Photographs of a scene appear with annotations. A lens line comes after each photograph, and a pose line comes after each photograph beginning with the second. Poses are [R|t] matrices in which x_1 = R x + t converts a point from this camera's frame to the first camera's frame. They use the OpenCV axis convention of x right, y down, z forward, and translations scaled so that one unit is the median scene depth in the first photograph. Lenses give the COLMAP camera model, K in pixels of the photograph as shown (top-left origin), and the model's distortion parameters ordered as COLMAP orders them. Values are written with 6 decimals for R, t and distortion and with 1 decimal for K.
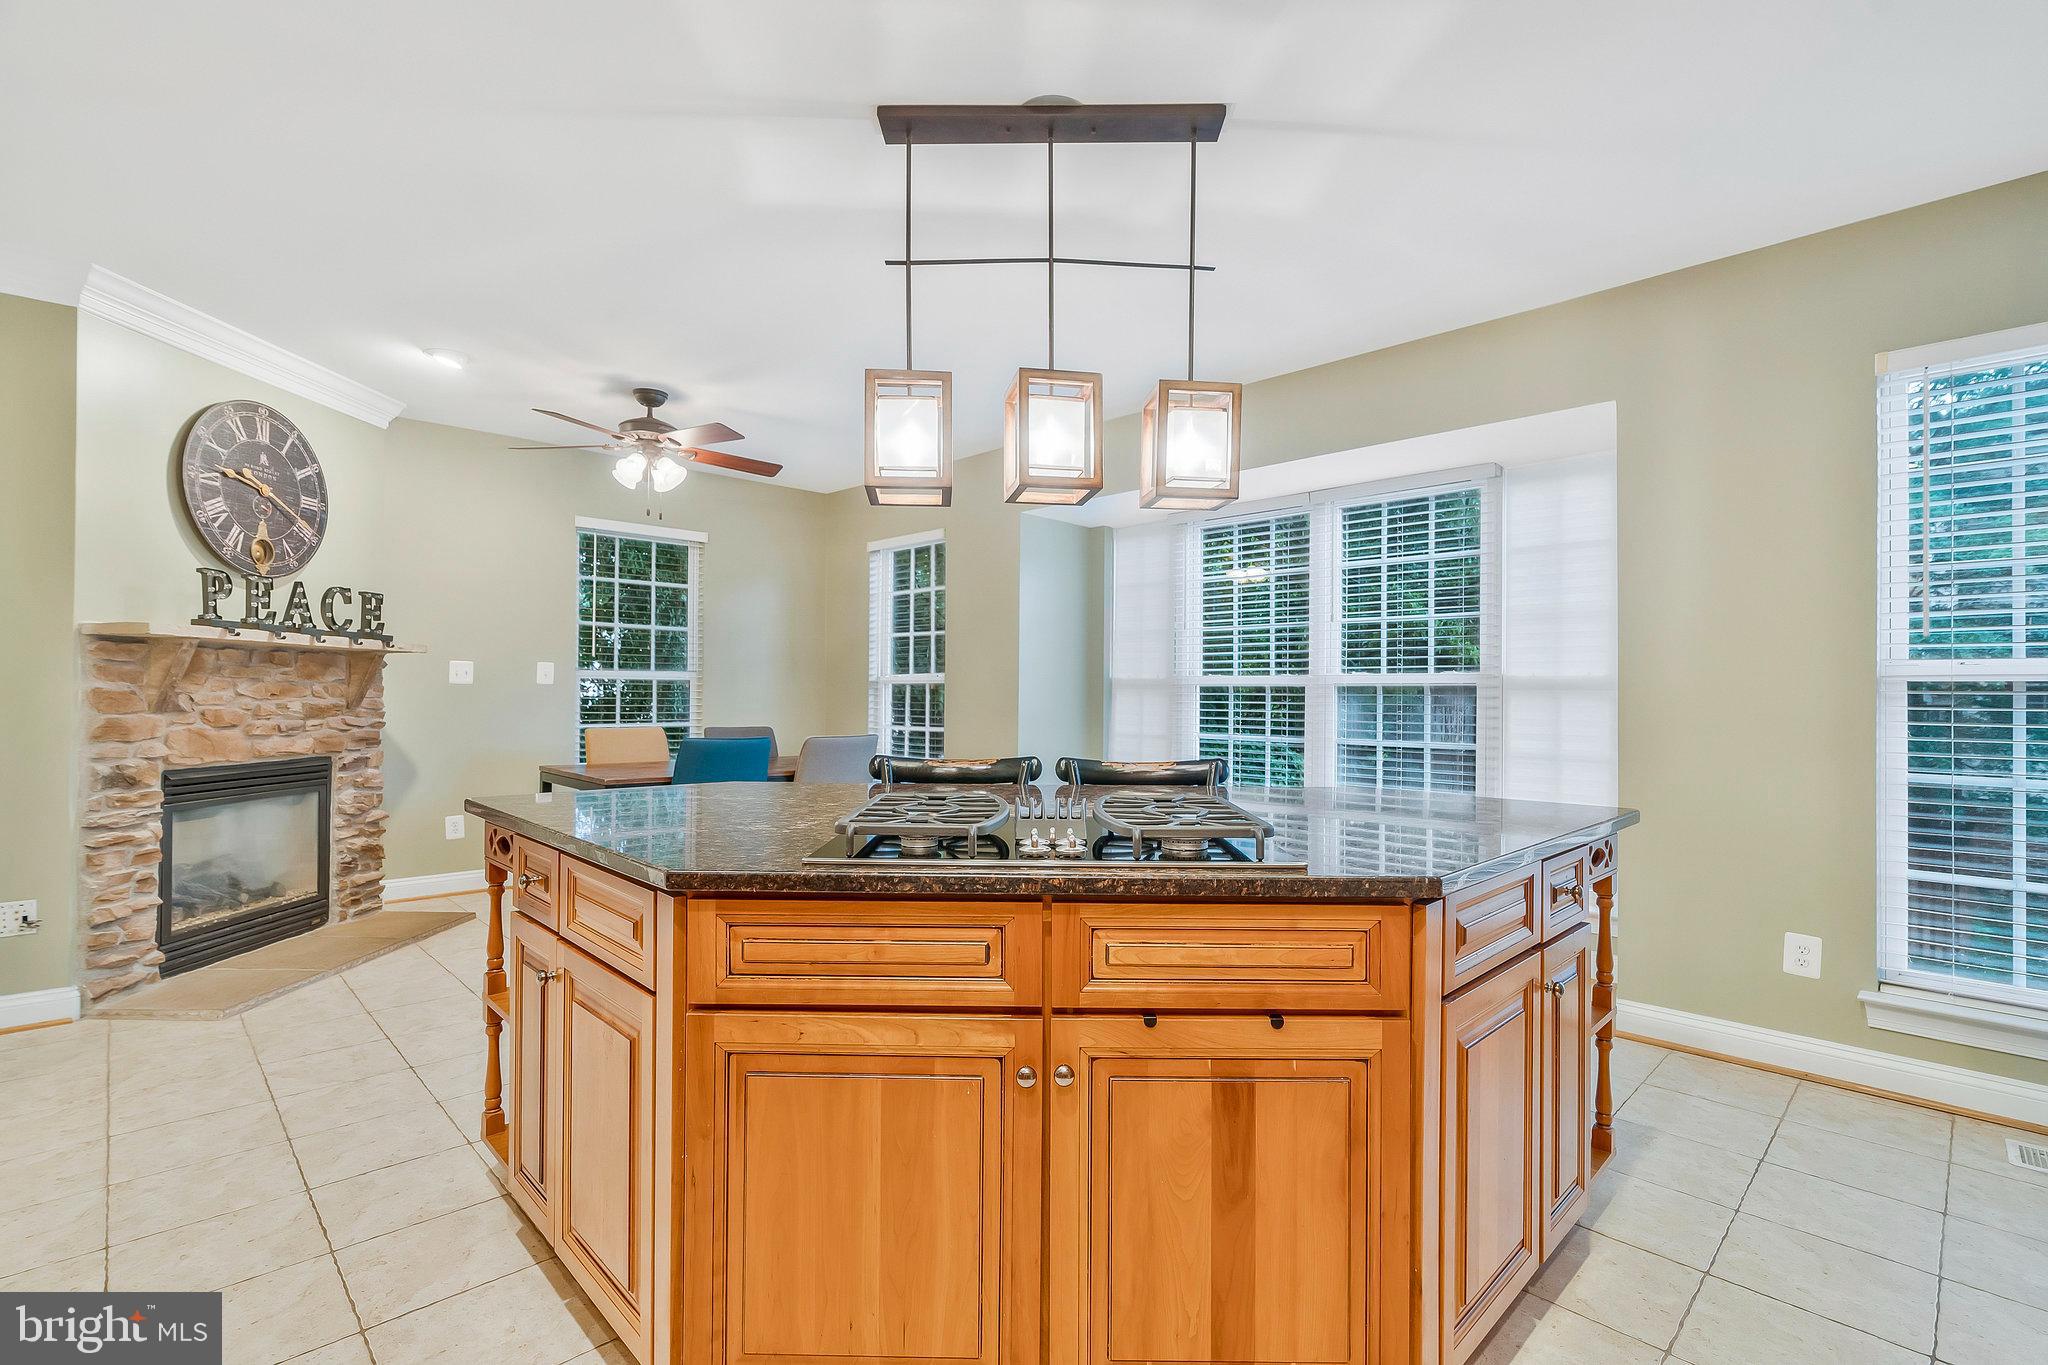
lens RADIAL K [[940.8, 0, 1024.0], [0, 940.8, 682.5], [0, 0, 1]] dist [-0.000744, 0.000450]
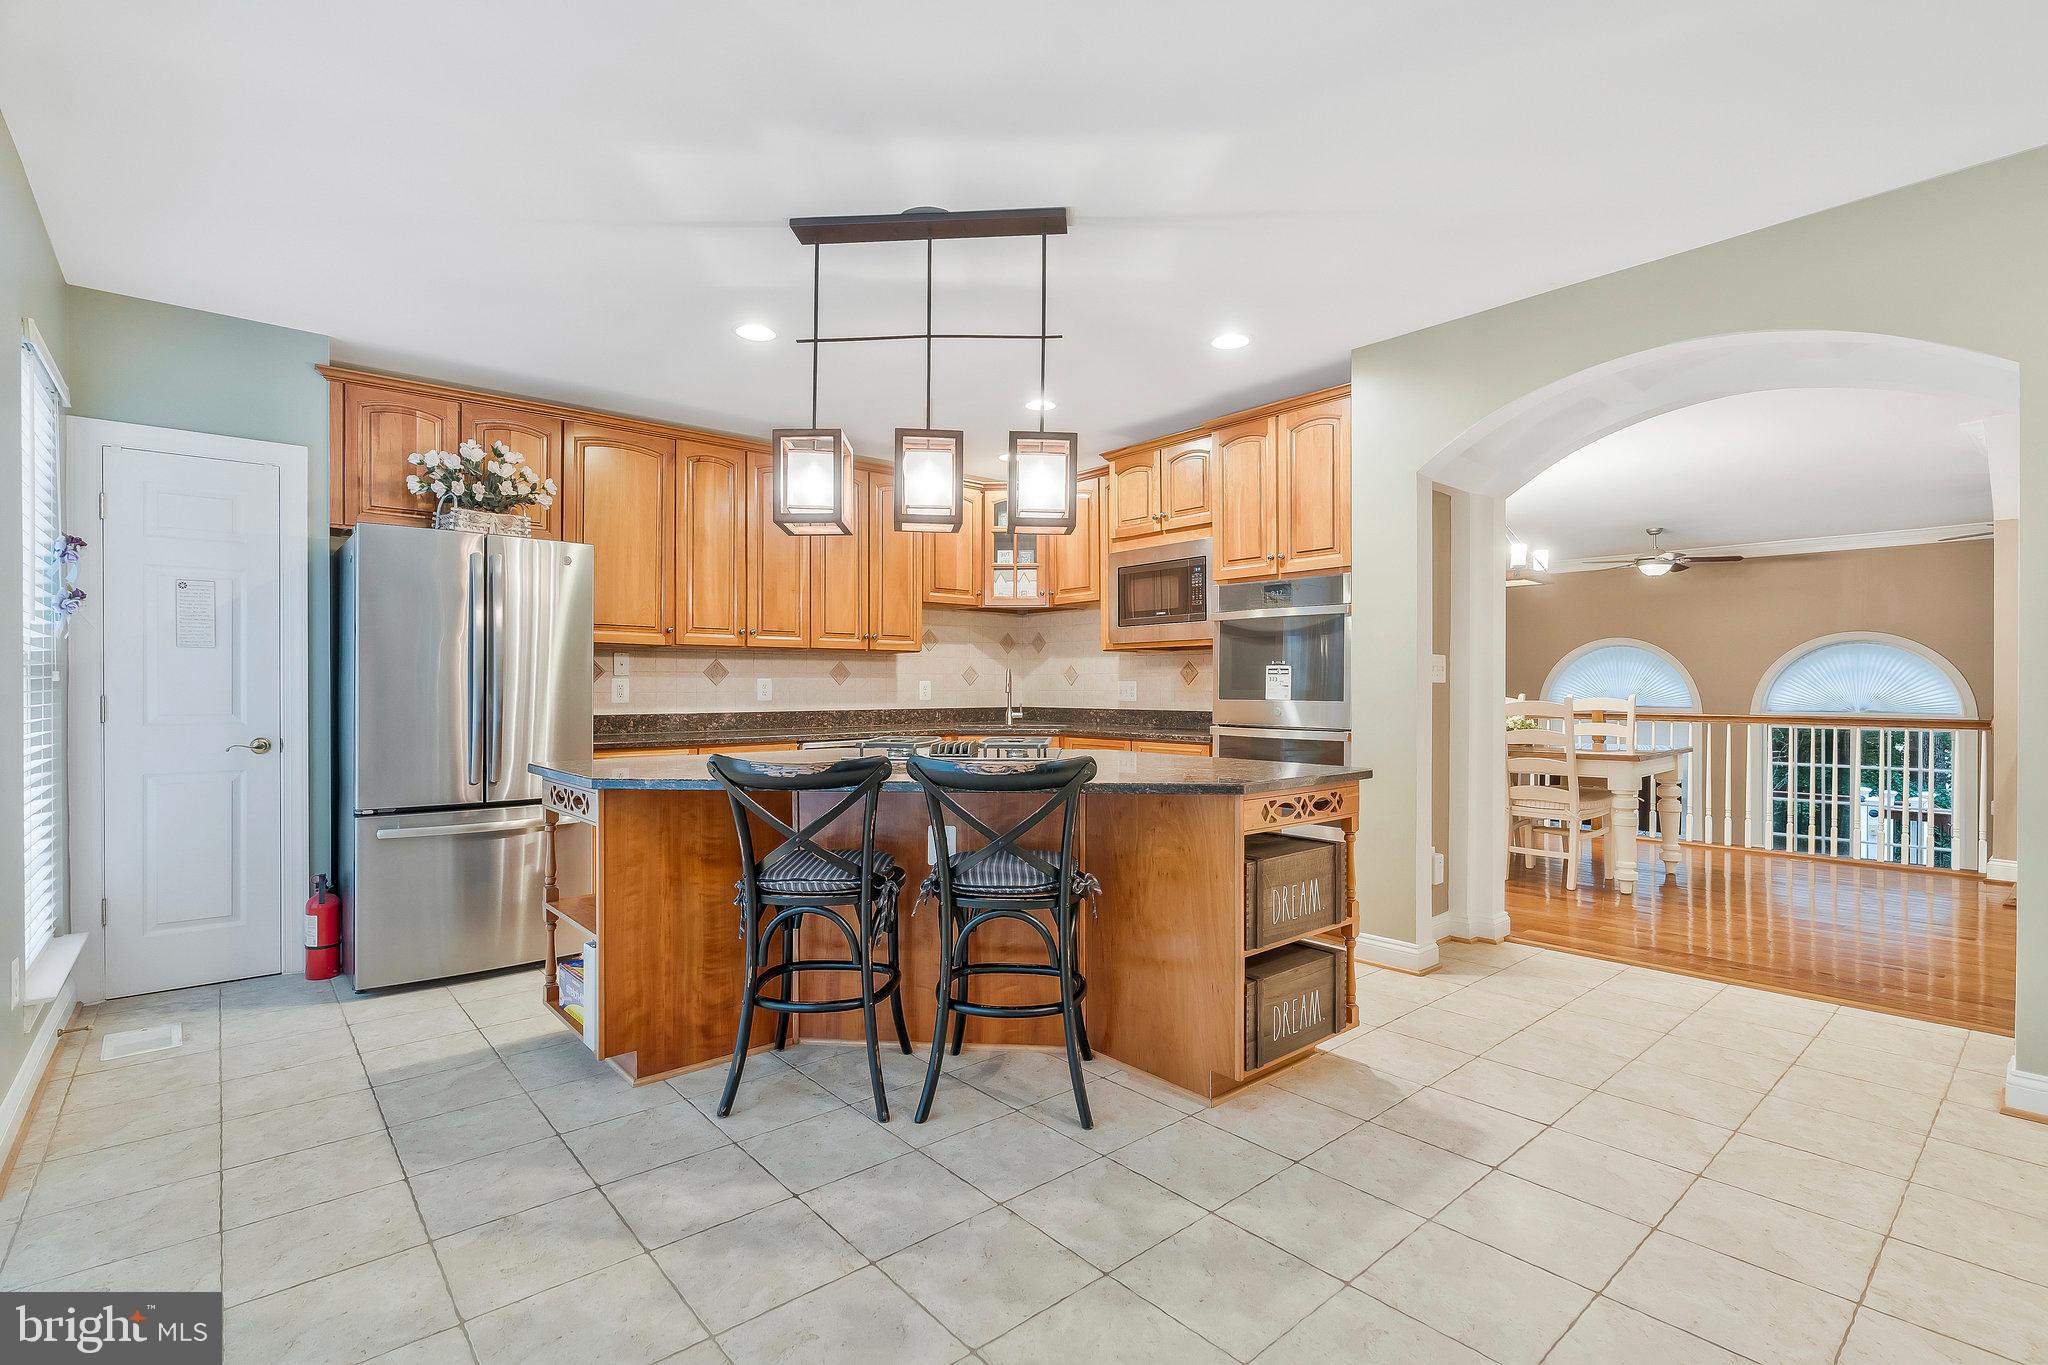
lens RADIAL K [[940.8, 0, 1024.0], [0, 940.8, 682.5], [0, 0, 1]] dist [-0.000744, 0.000450]
pose [[-0.998134, -0.007343, 0.060622, -0.098167], [-0.008279, 0.999850, -0.015198, 0.014520], [-0.060501, -0.015671, -0.998045, 1.273066]]
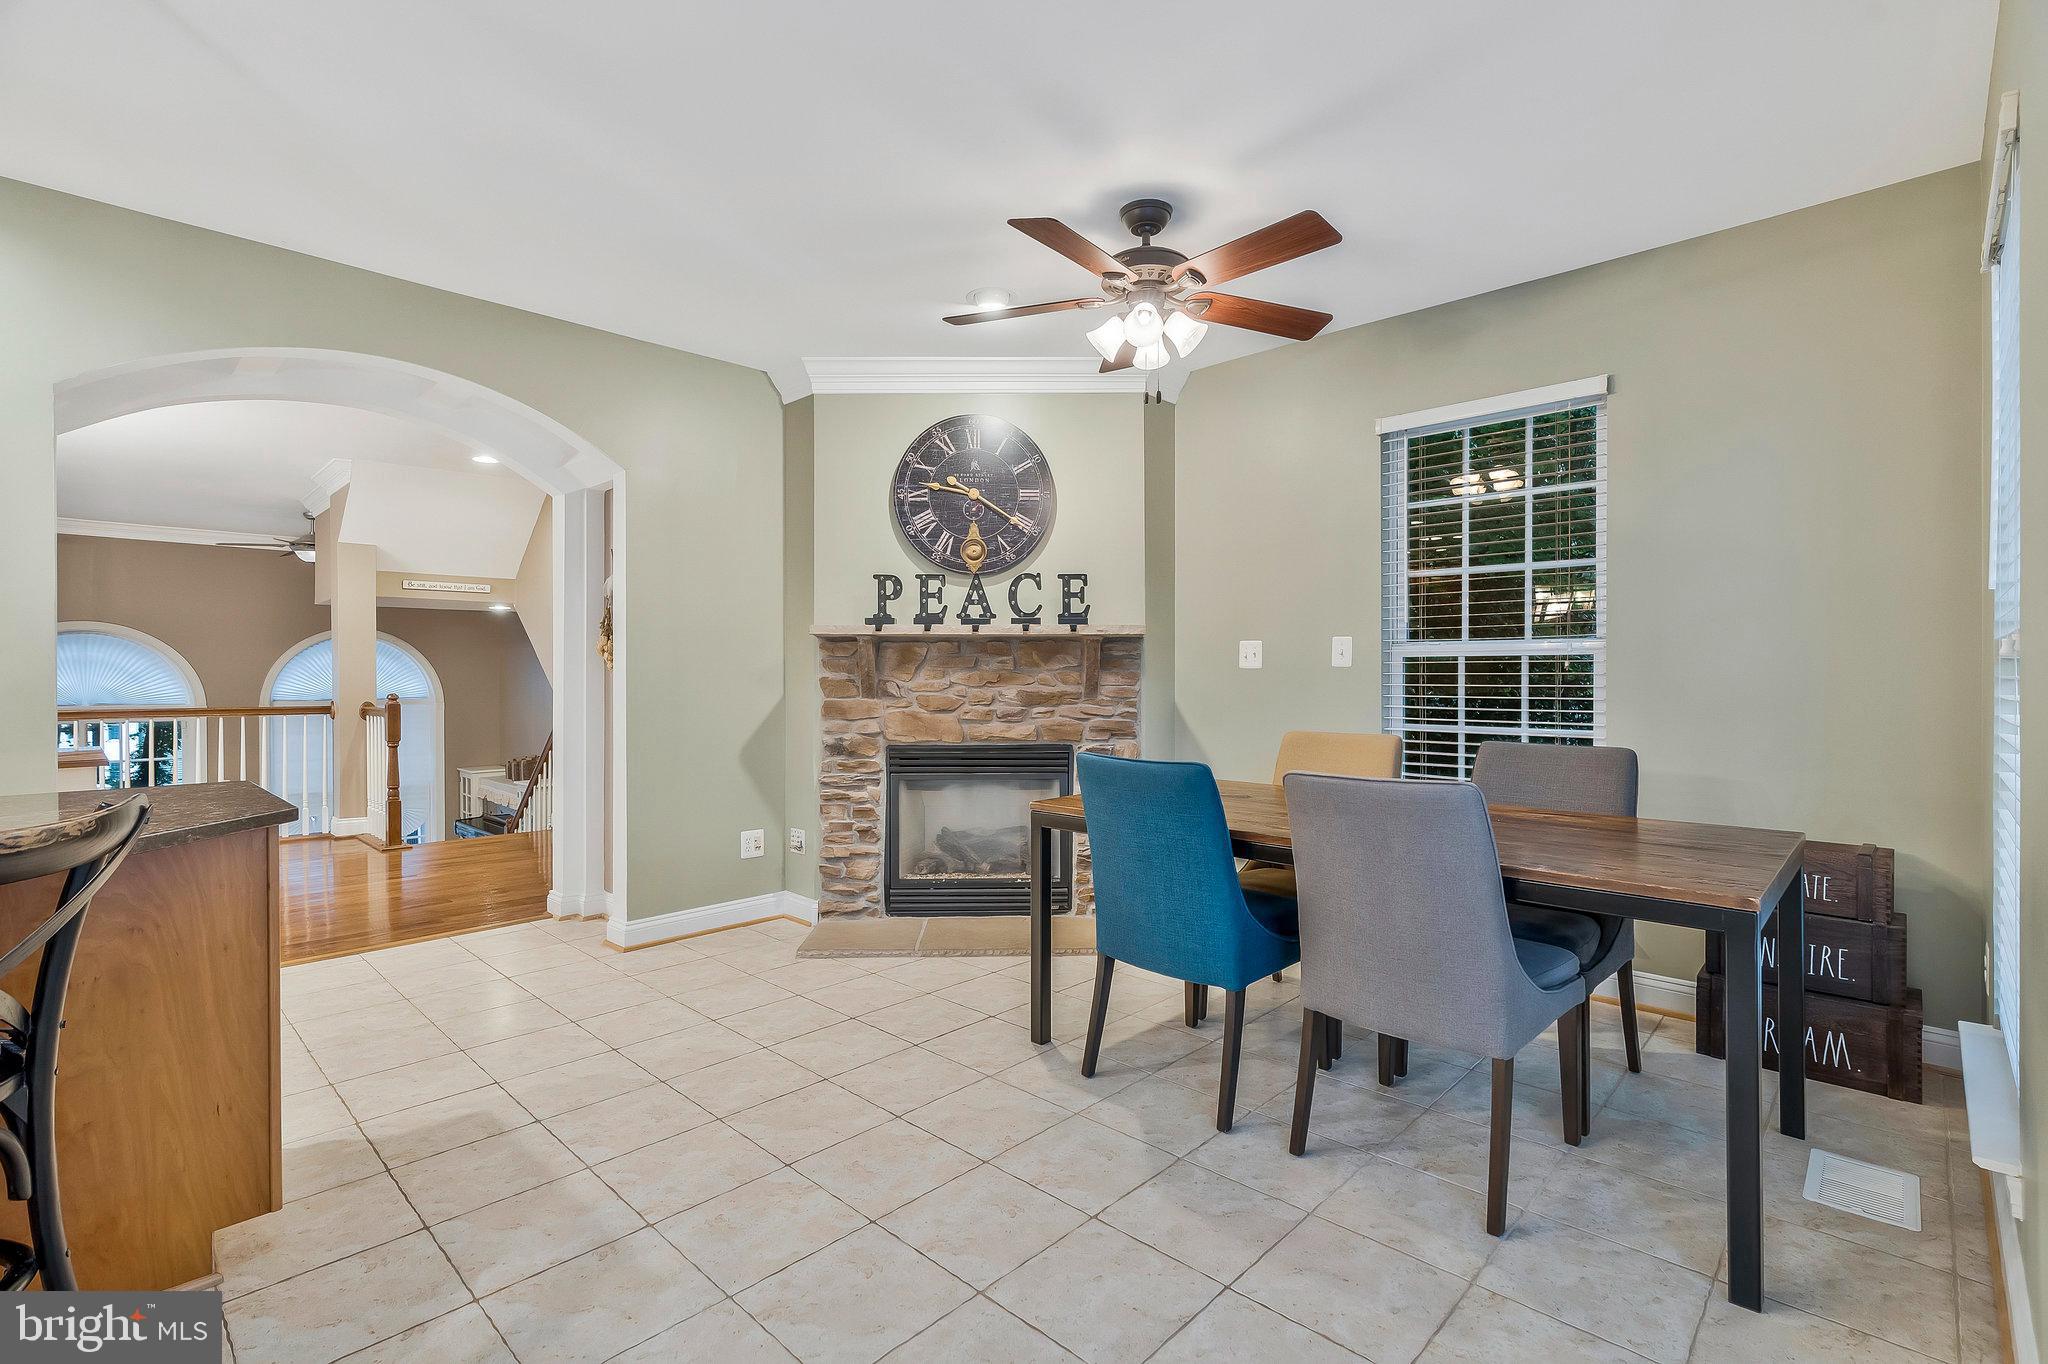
lens RADIAL K [[936.9, 0, 1032.1], [0, 936.9, 688.6], [0, 0, 1]] dist [-0.002118, 0.000346]
pose [[0.037261, 0.004701, -0.999295, 0.264209], [0.014337, 0.999883, 0.005238, 0.014771], [0.999203, -0.014523, 0.037189, 0.996214]]
